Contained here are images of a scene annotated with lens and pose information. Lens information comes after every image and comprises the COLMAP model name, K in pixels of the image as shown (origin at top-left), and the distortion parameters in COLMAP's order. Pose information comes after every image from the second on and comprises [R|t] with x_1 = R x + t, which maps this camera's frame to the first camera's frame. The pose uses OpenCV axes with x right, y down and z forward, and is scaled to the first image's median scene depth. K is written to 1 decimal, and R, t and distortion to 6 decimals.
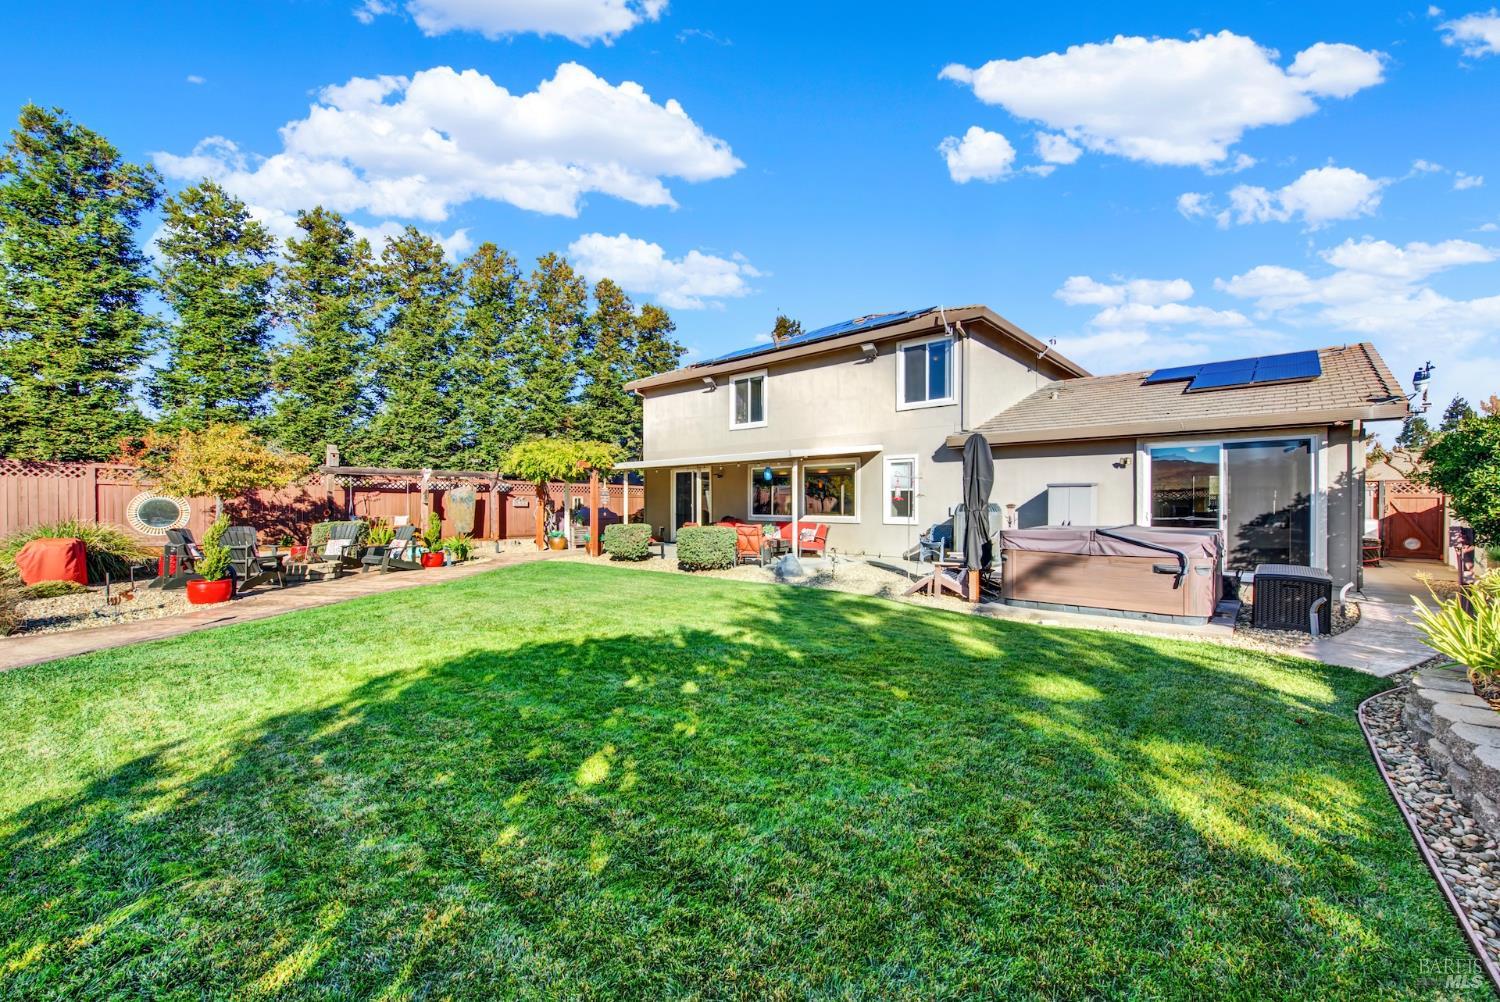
lens RADIAL K [[596.8, 0, 748.5], [0, 596.8, 505.5], [0, 0, 1]] dist [0.003242, -0.002834]
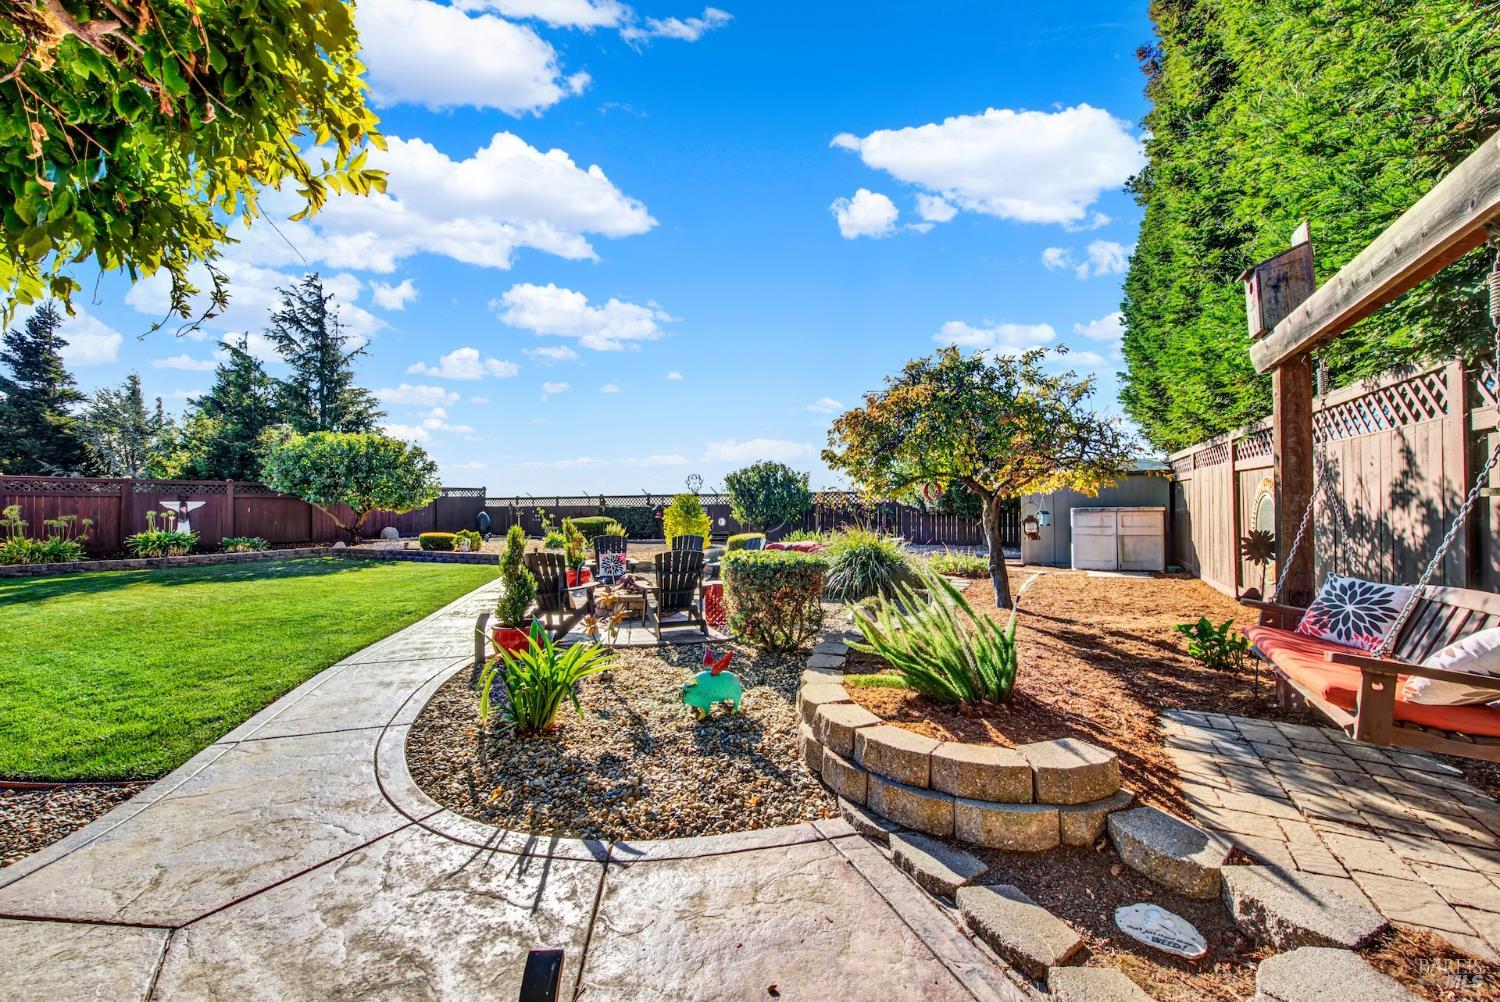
lens RADIAL K [[596.8, 0, 748.5], [0, 596.8, 505.5], [0, 0, 1]] dist [0.003242, -0.002834]
pose [[-0.965728, -0.001564, -0.259553, -0.493291], [-0.000610, 0.999993, -0.003756, -0.003247], [0.259557, -0.003469, -0.965722, 1.246110]]
